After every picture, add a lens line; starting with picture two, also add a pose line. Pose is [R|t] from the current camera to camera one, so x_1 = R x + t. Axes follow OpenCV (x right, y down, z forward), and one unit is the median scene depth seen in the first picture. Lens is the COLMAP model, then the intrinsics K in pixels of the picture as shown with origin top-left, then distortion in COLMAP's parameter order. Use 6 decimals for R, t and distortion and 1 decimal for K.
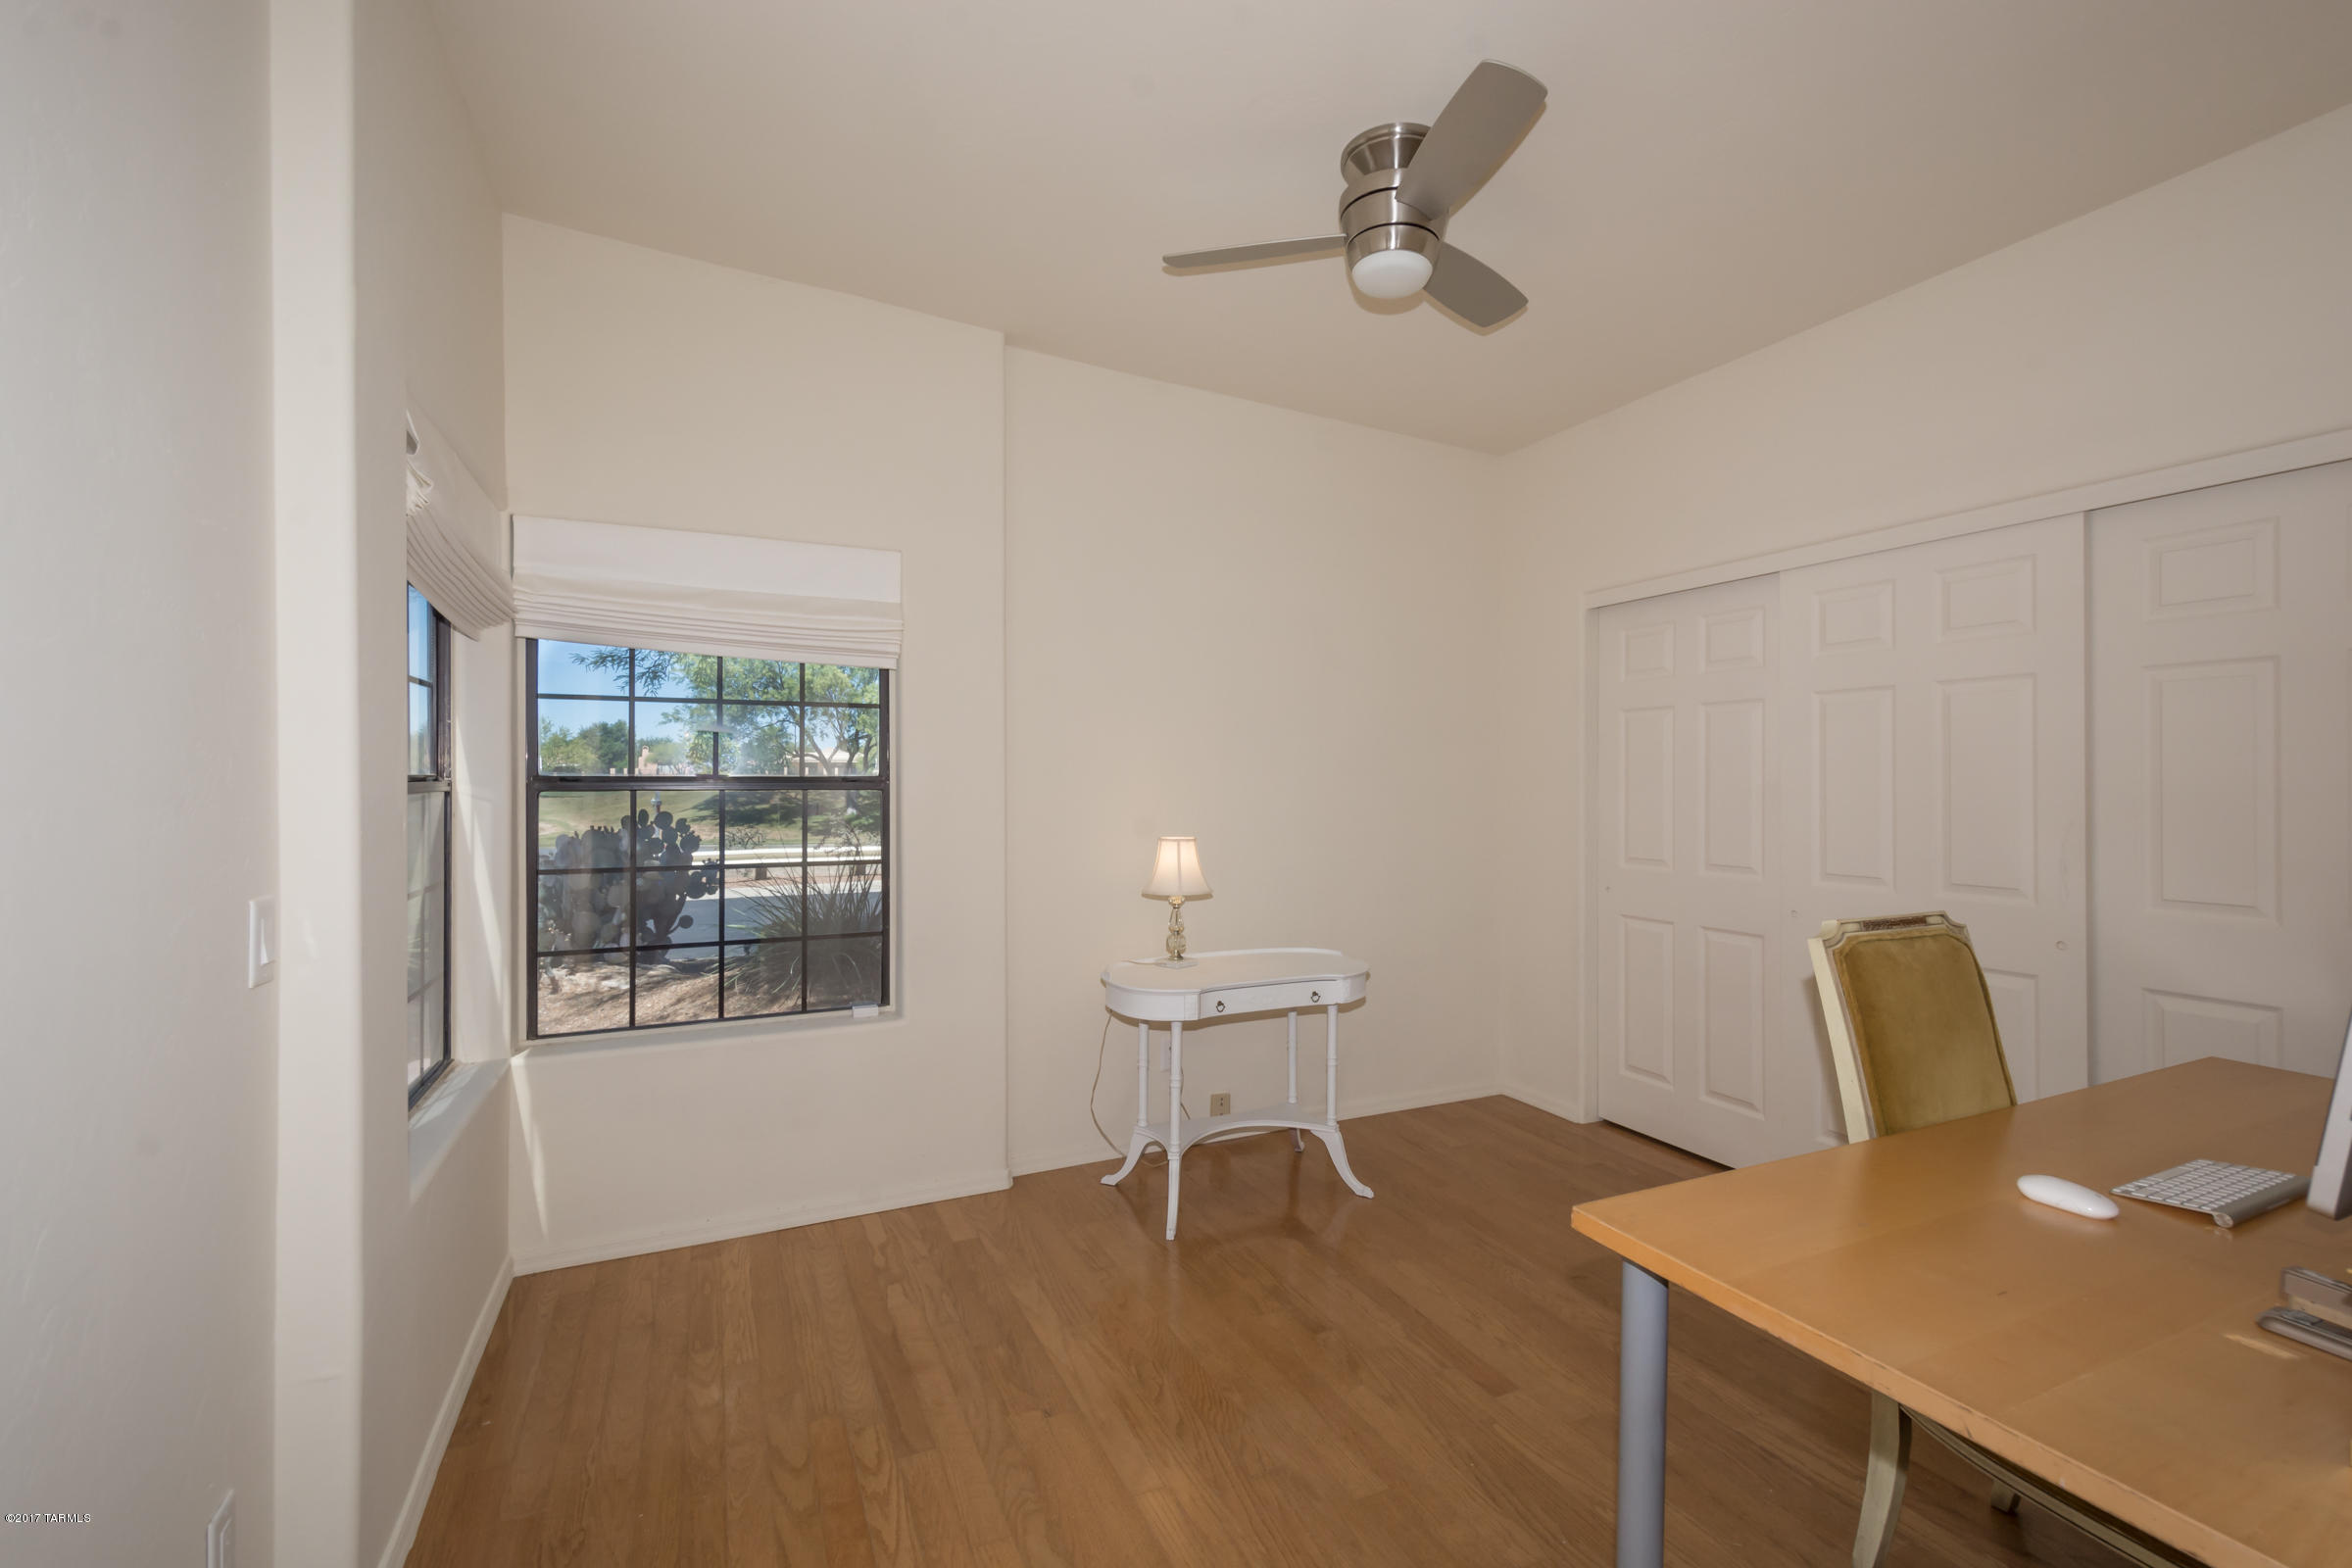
lens RADIAL K [[1035.1, 0, 1170.6], [0, 1035.1, 786.9], [0, 0, 1]] dist [0.017394, -0.006302]
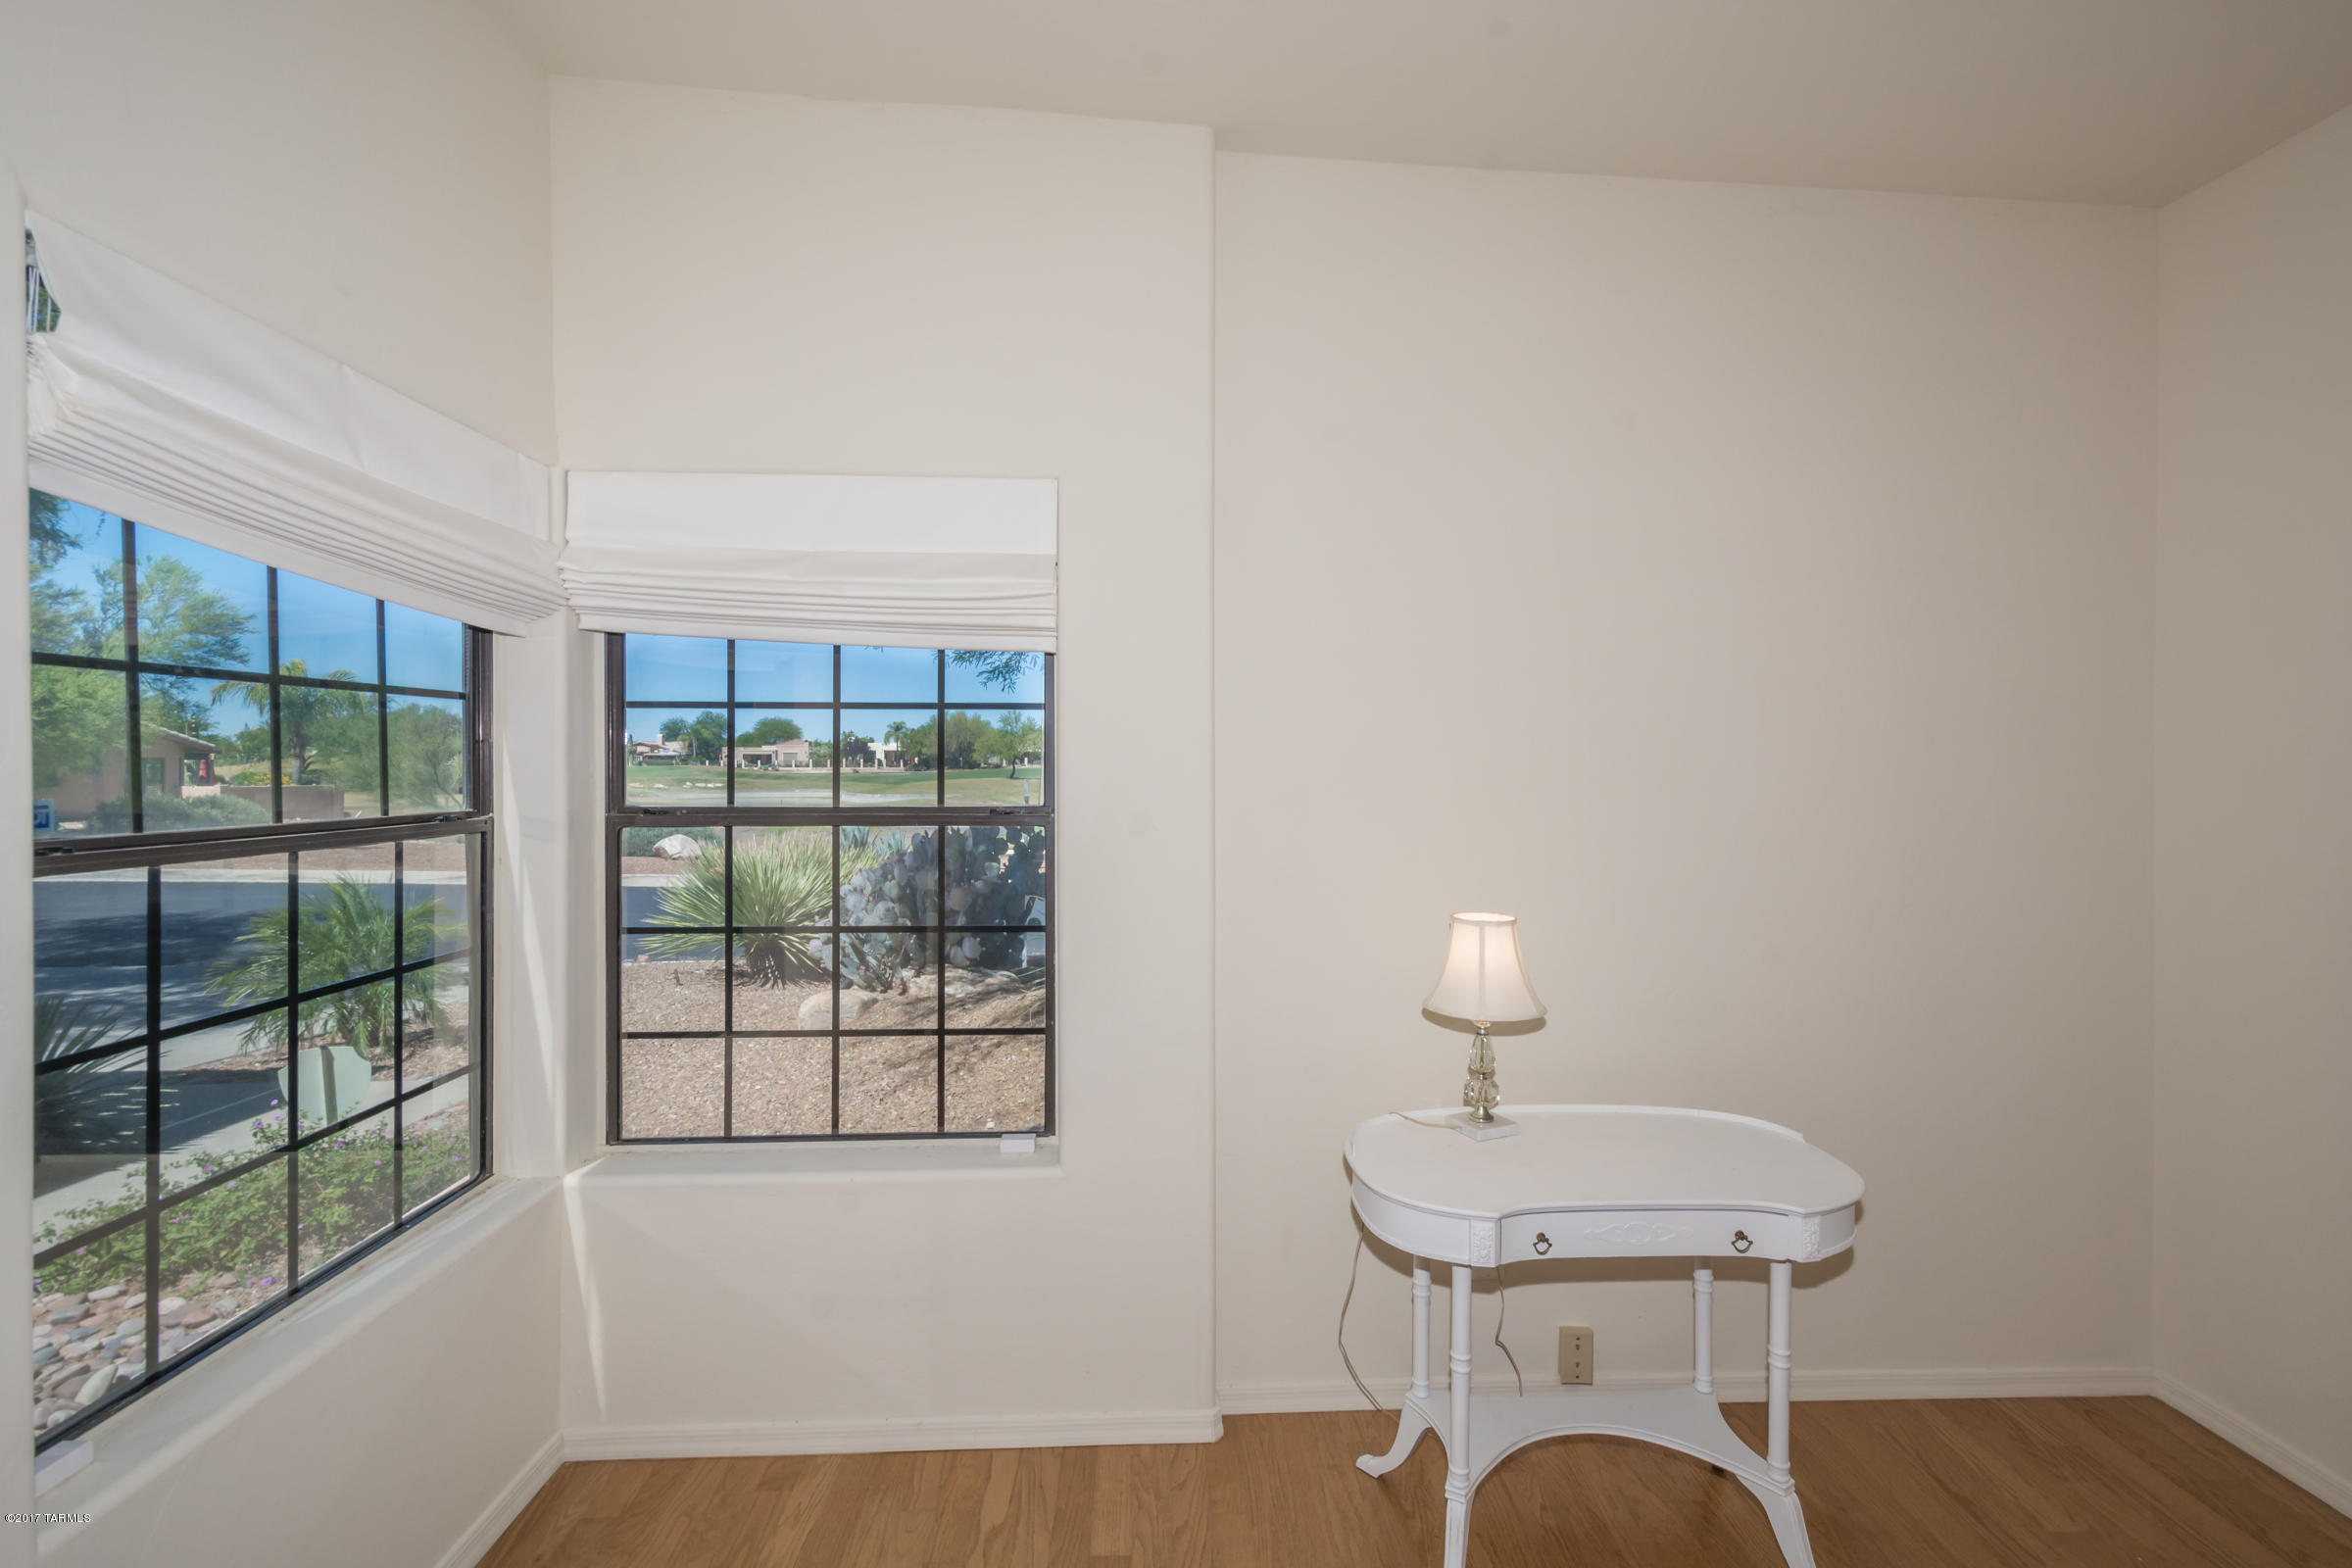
lens RADIAL K [[1035.1, 0, 1194.8], [0, 1035.1, 772.9], [0, 0, 1]] dist [0.017394, -0.006302]
pose [[0.928482, 0.002024, -0.371372, 0.077449], [-0.001059, 0.999996, 0.002802, -0.036066], [0.371376, -0.002209, 0.928480, 0.406810]]
